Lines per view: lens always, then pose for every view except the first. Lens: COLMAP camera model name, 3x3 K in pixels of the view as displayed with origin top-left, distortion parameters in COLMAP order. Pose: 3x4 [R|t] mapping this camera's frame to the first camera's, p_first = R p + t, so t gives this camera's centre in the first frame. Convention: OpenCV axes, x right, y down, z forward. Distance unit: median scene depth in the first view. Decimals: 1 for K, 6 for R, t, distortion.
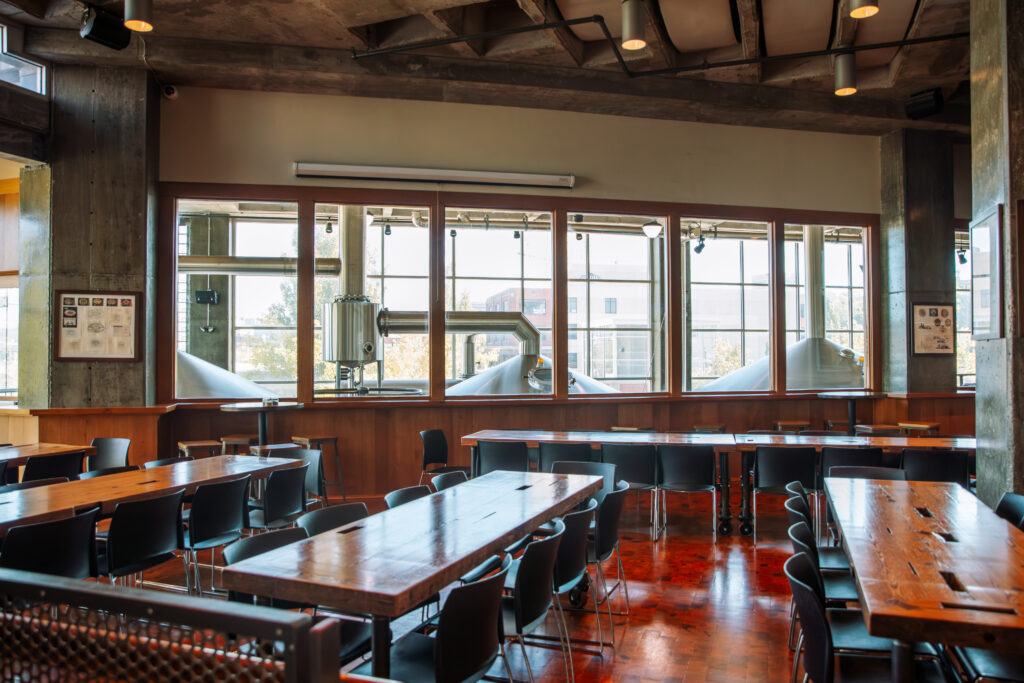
lens RADIAL K [[747.7, 0, 519.4], [0, 747.7, 348.7], [0, 0, 1]] dist [-0.114205, 0.088833]
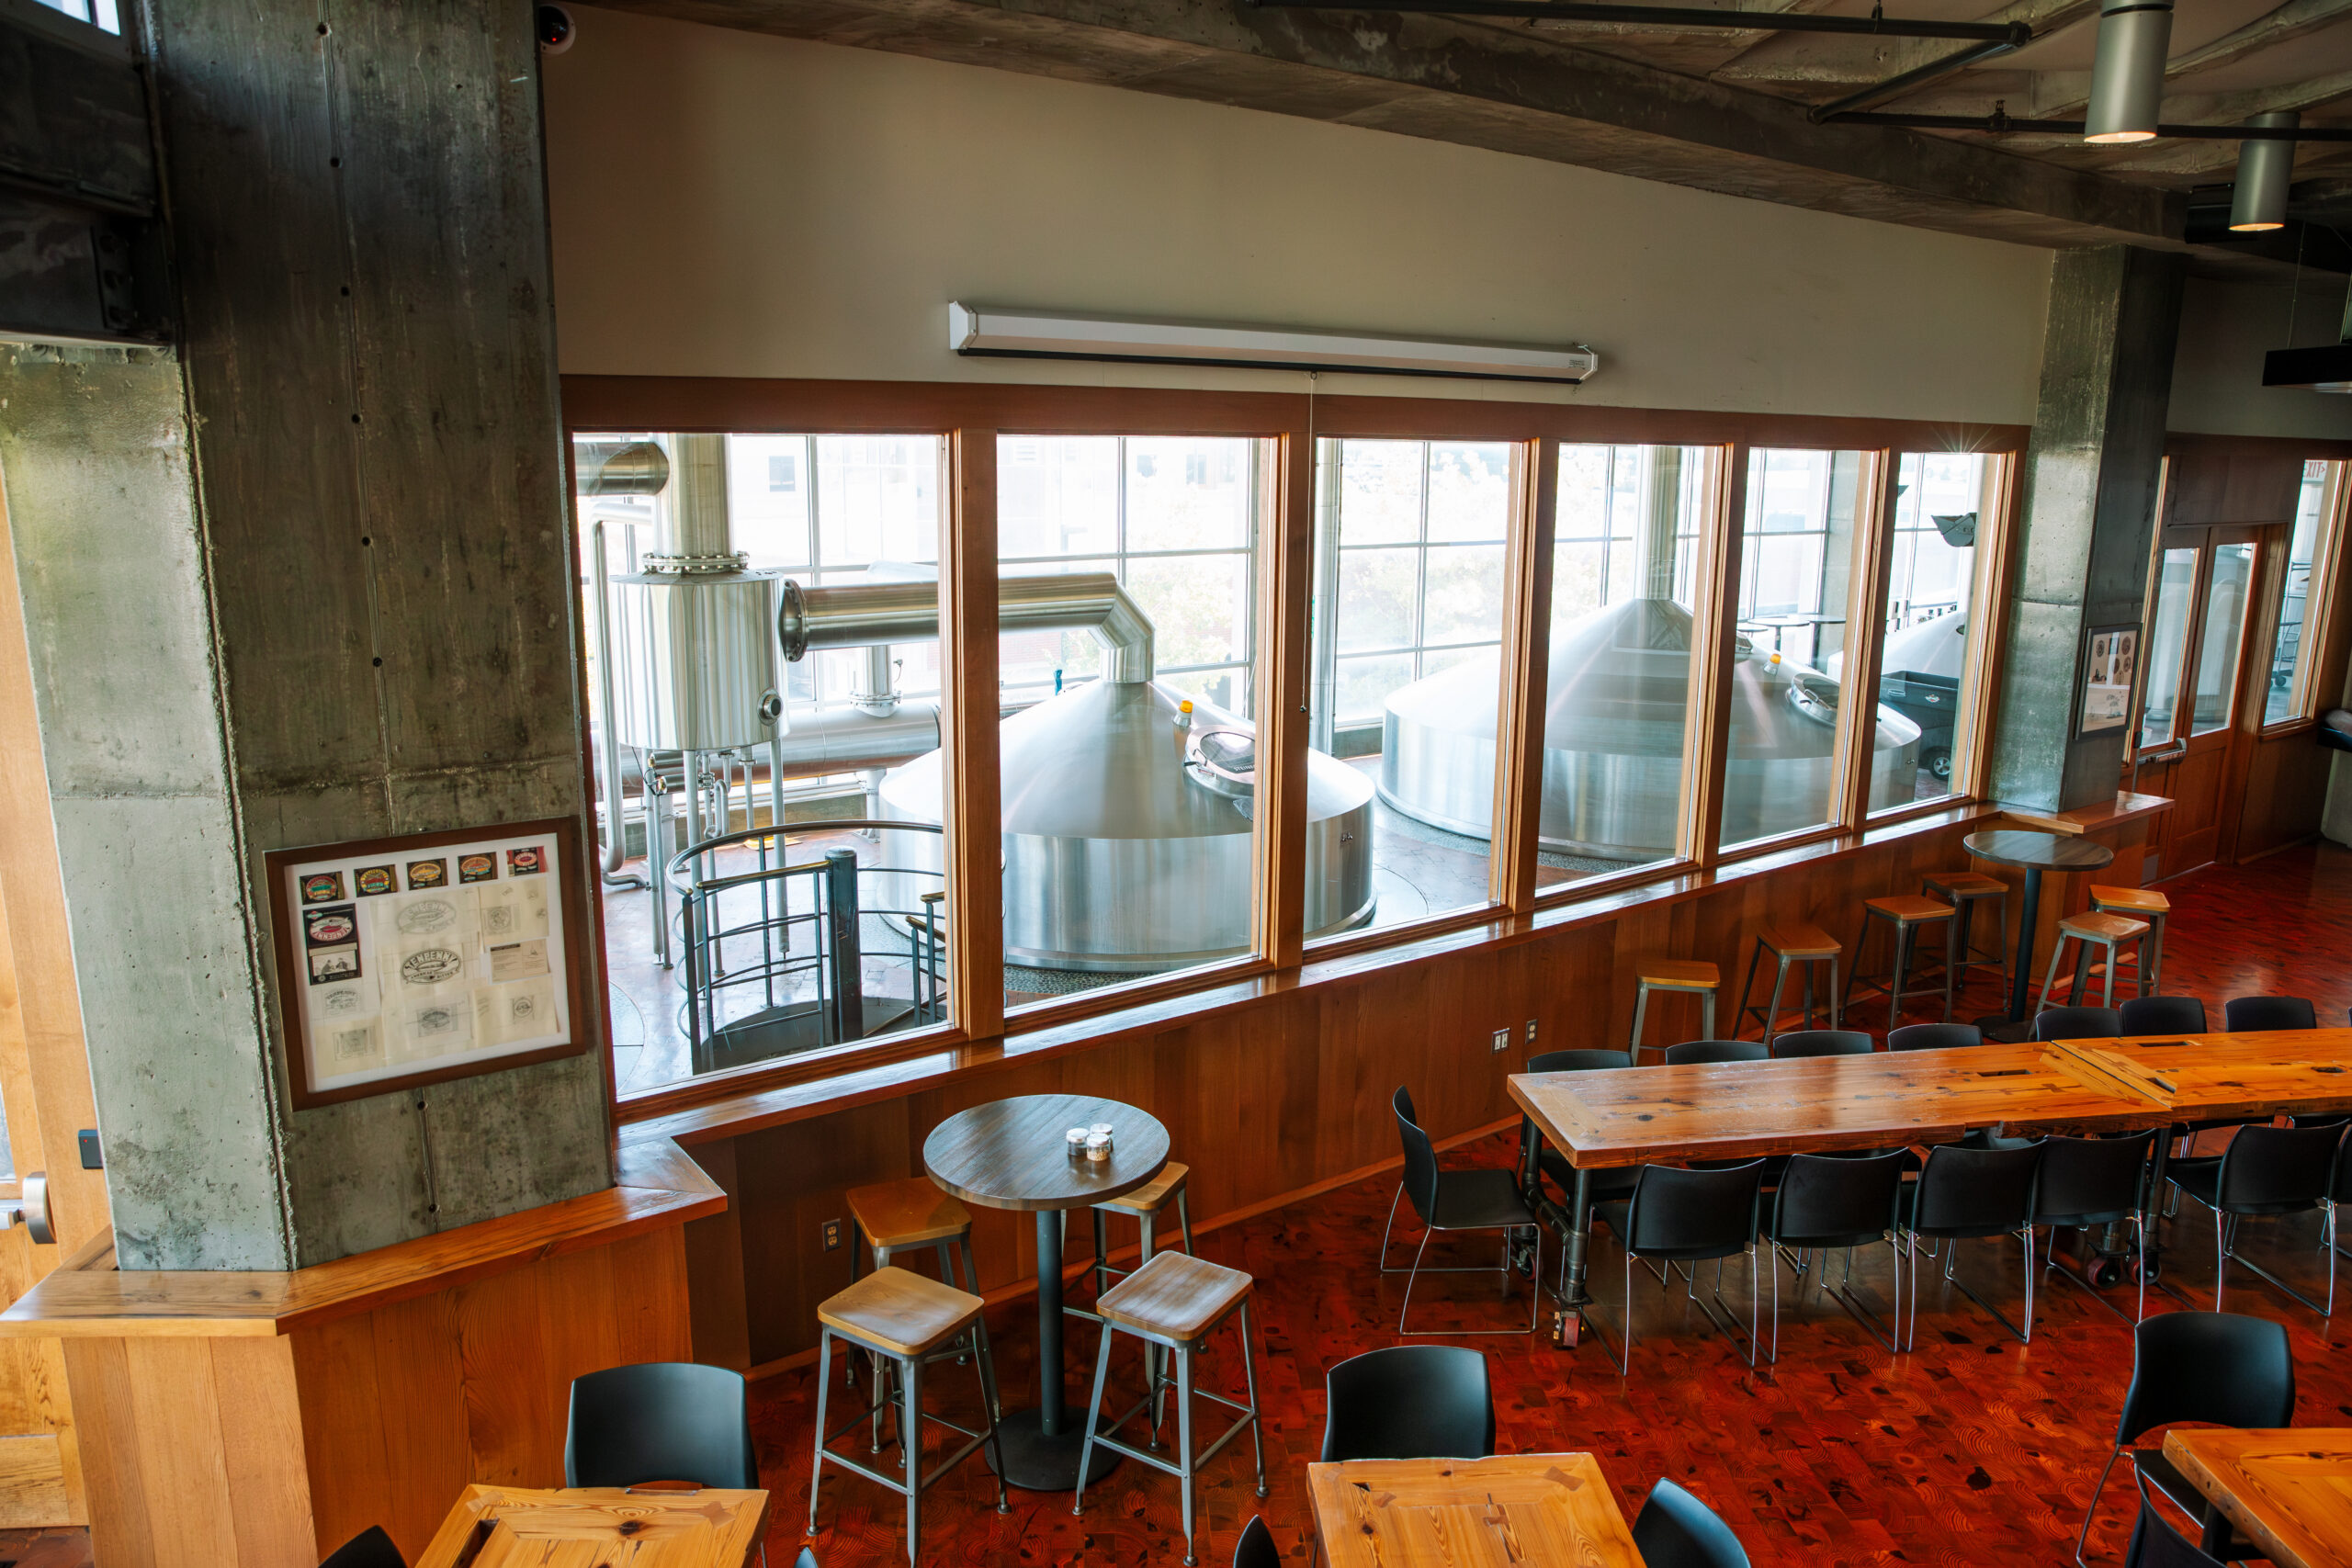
lens RADIAL K [[1622.4, 0, 1182.0], [0, 1622.4, 795.4], [0, 0, 1]] dist [-0.115506, 0.087510]
pose [[0.919429, -0.070526, 0.386879, -0.541902], [-0.019839, 0.974216, 0.224743, -0.228719], [-0.392754, -0.214311, 0.894324, 0.361259]]
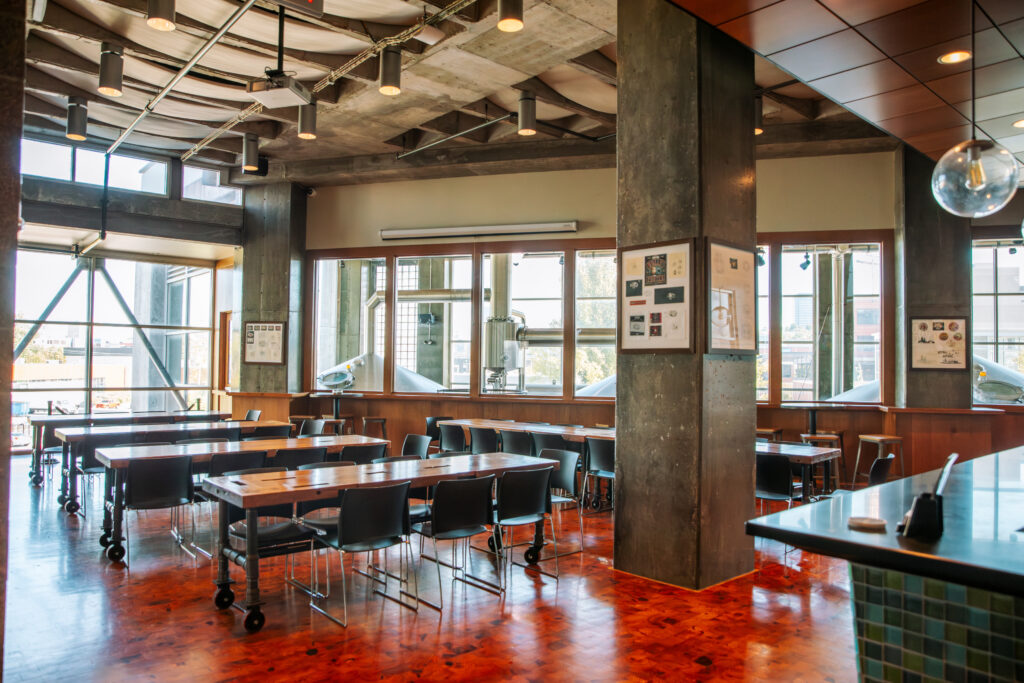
lens RADIAL K [[706.4, 0, 514.6], [0, 706.4, 346.5], [0, 0, 1]] dist [-0.115506, 0.087510]
pose [[0.876310, 0.001668, -0.481744, 0.662671], [-0.009166, 0.999871, -0.013210, -0.007165], [0.481660, 0.015992, 0.876212, -0.101785]]
